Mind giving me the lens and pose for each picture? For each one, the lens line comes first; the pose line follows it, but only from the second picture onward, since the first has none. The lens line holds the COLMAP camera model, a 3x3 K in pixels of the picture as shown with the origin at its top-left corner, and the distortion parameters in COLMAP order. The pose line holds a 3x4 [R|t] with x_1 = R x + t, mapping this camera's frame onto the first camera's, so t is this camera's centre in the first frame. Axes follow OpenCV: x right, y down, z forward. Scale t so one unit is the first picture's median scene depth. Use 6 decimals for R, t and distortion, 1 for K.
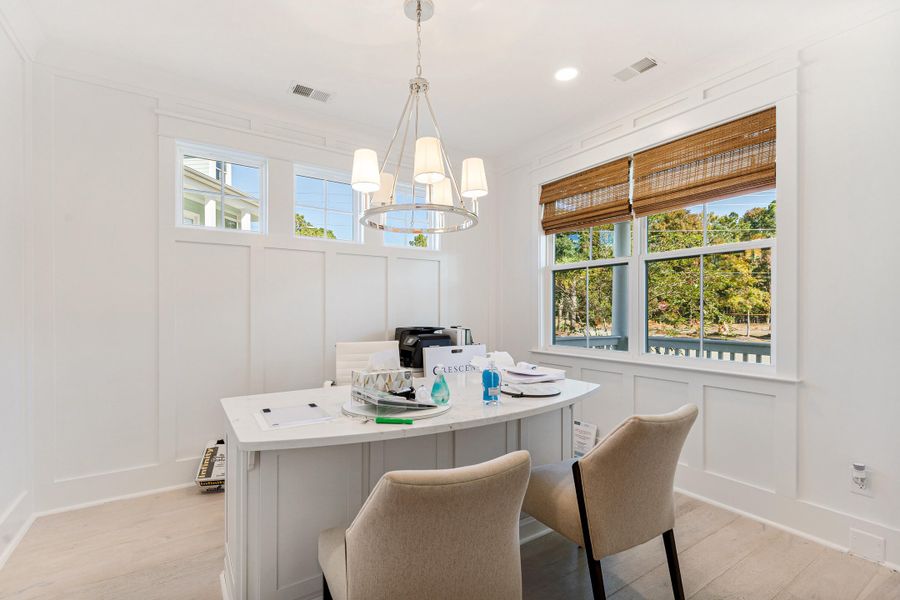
lens RADIAL K [[409.3, 0, 452.3], [0, 409.3, 306.9], [0, 0, 1]] dist [0.004190, 0.000479]
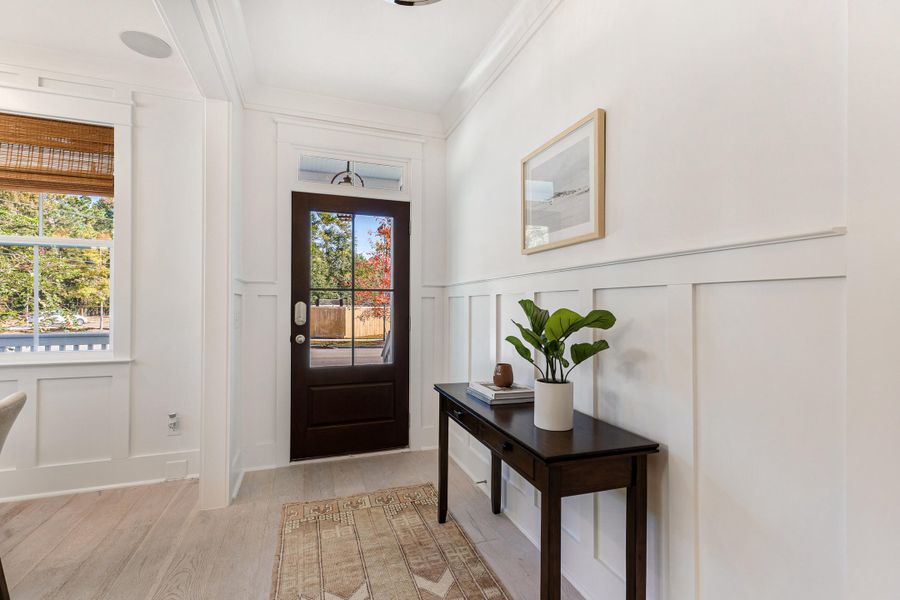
lens RADIAL K [[409.3, 0, 452.8], [0, 409.3, 302.3], [0, 0, 1]] dist [0.004190, 0.000479]
pose [[0.239014, 0.000603, 0.971016, -0.103079], [-0.009401, 0.999954, 0.001693, -0.003413], [-0.970971, -0.009533, 0.239009, -0.195849]]
